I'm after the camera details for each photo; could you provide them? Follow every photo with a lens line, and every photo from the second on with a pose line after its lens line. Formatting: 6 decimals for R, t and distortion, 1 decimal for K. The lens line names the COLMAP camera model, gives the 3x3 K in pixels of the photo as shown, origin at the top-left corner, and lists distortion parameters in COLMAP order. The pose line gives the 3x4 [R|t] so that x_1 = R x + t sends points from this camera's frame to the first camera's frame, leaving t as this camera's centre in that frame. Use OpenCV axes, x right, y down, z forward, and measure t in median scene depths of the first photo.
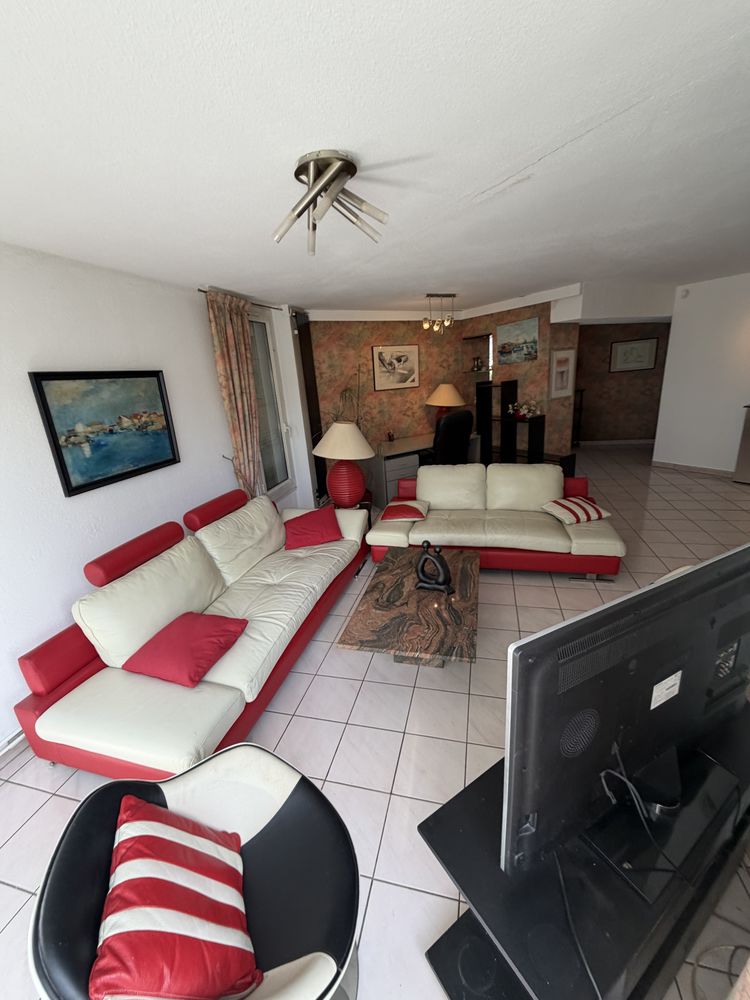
lens RADIAL K [[398.2, 0, 372.5], [0, 398.2, 495.2], [0, 0, 1]] dist [0.001098, -0.000144]
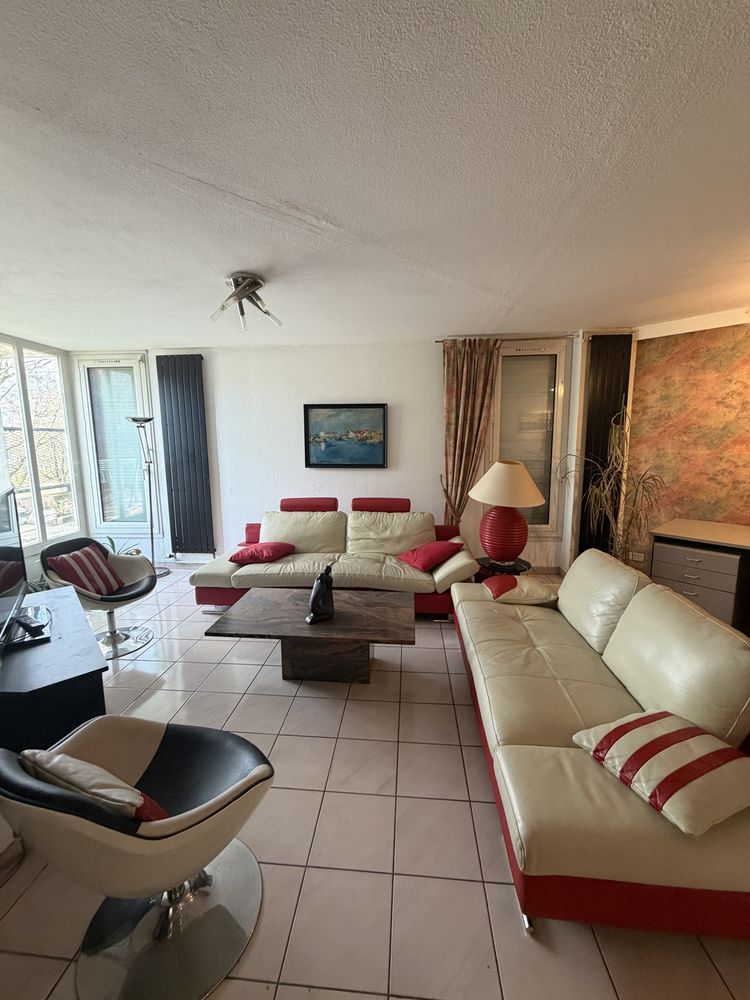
lens RADIAL K [[398.2, 0, 377.8], [0, 398.2, 495.1], [0, 0, 1]] dist [0.001098, -0.000144]
pose [[0.177937, 0.209535, -0.961475, 0.558417], [-0.296497, 0.943076, 0.150654, -0.124708], [0.938311, 0.258267, 0.229935, 0.432897]]
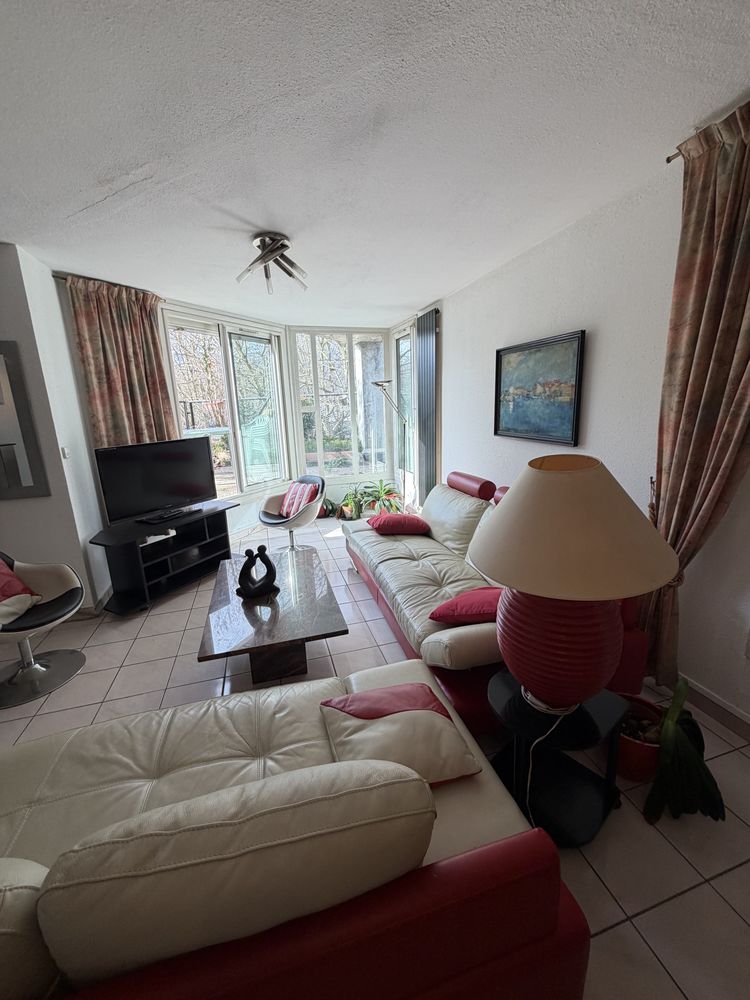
lens RADIAL K [[398.2, 0, 376.6], [0, 398.2, 496.7], [0, 0, 1]] dist [0.001098, -0.000144]
pose [[-0.845285, 0.227273, -0.483570, 0.173692], [-0.055900, 0.862445, 0.503055, -0.243059], [0.531383, 0.452257, -0.716307, 0.906285]]
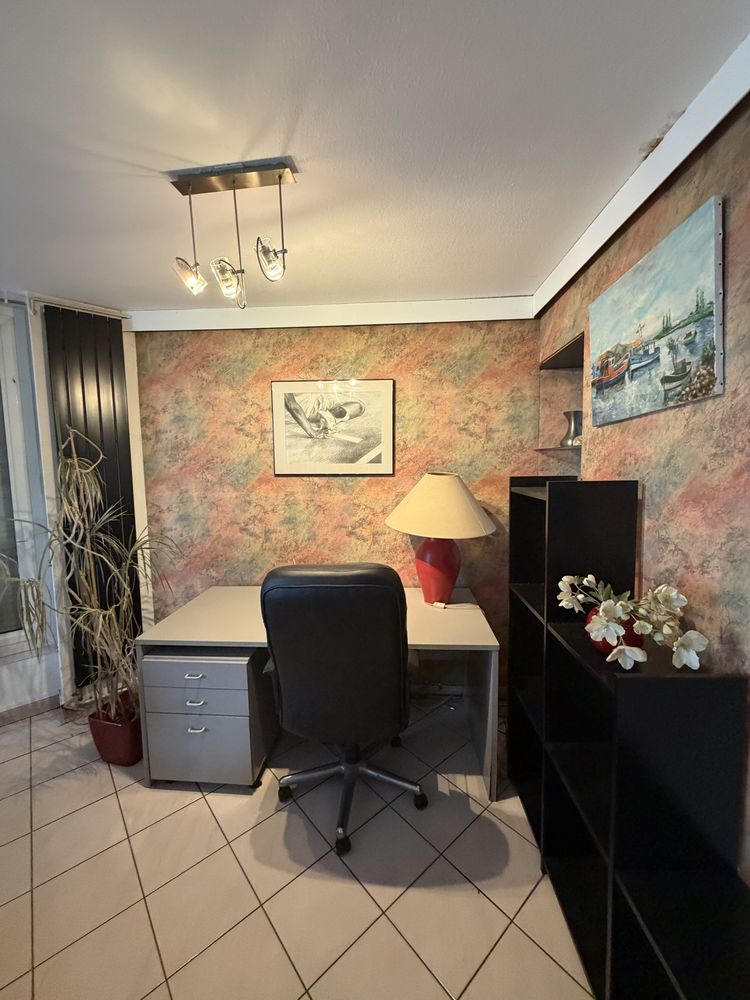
lens RADIAL K [[398.2, 0, 373.7], [0, 398.2, 497.6], [0, 0, 1]] dist [0.001098, -0.000144]
pose [[0.827318, 0.116517, -0.549517, 0.408147], [-0.214180, 0.969783, -0.116827, -0.238839], [0.519300, 0.214349, 0.827274, 0.788913]]
